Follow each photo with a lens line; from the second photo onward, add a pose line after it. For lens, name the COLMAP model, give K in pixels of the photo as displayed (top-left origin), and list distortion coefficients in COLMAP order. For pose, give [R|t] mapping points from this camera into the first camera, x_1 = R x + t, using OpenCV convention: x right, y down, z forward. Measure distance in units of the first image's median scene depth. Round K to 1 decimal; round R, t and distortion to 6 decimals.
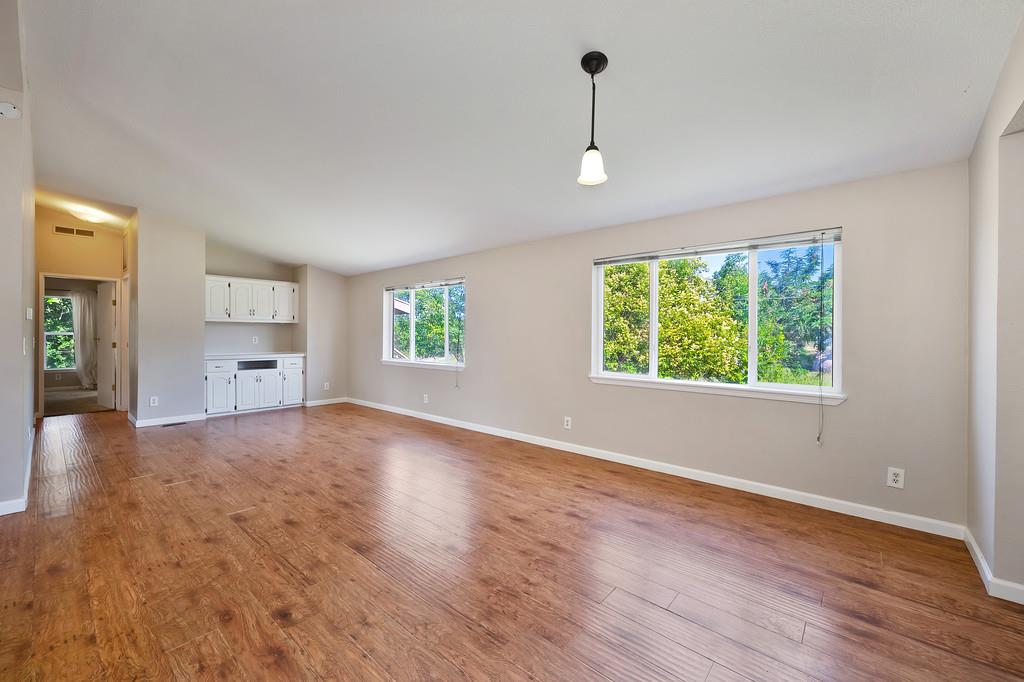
lens RADIAL K [[406.3, 0, 515.7], [0, 406.3, 337.0], [0, 0, 1]] dist [-0.002575, -0.000286]
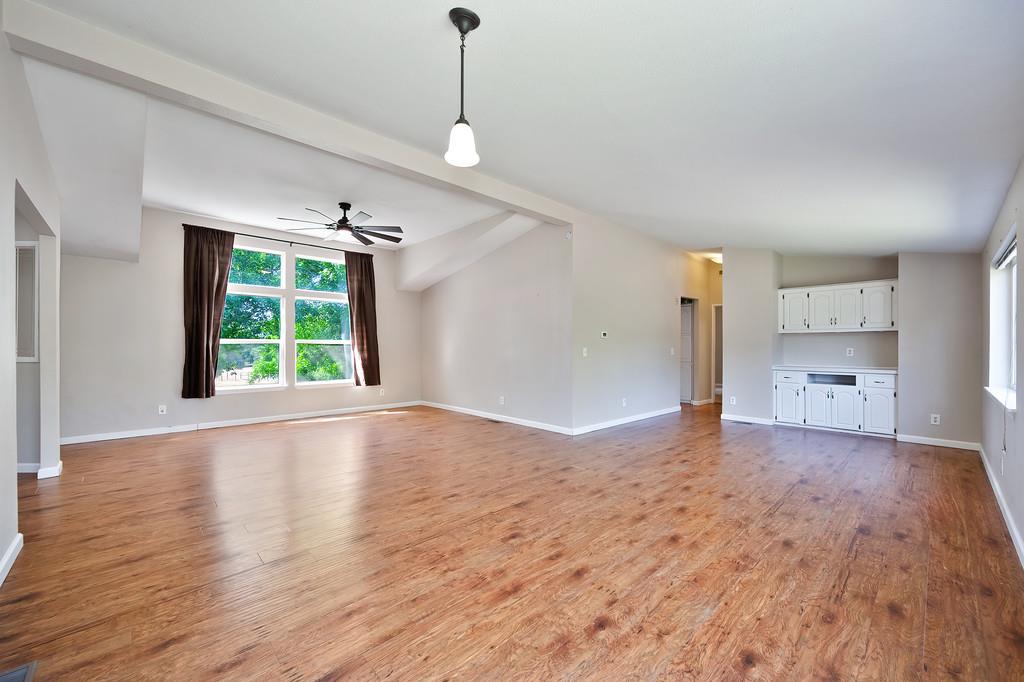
lens RADIAL K [[406.3, 0, 513.8], [0, 406.3, 347.0], [0, 0, 1]] dist [-0.002575, -0.000286]
pose [[-0.098517, -0.003247, -0.995130, 0.623727], [-0.003872, 0.999988, -0.002879, 0.004060], [0.995128, 0.003570, -0.098529, 0.726041]]
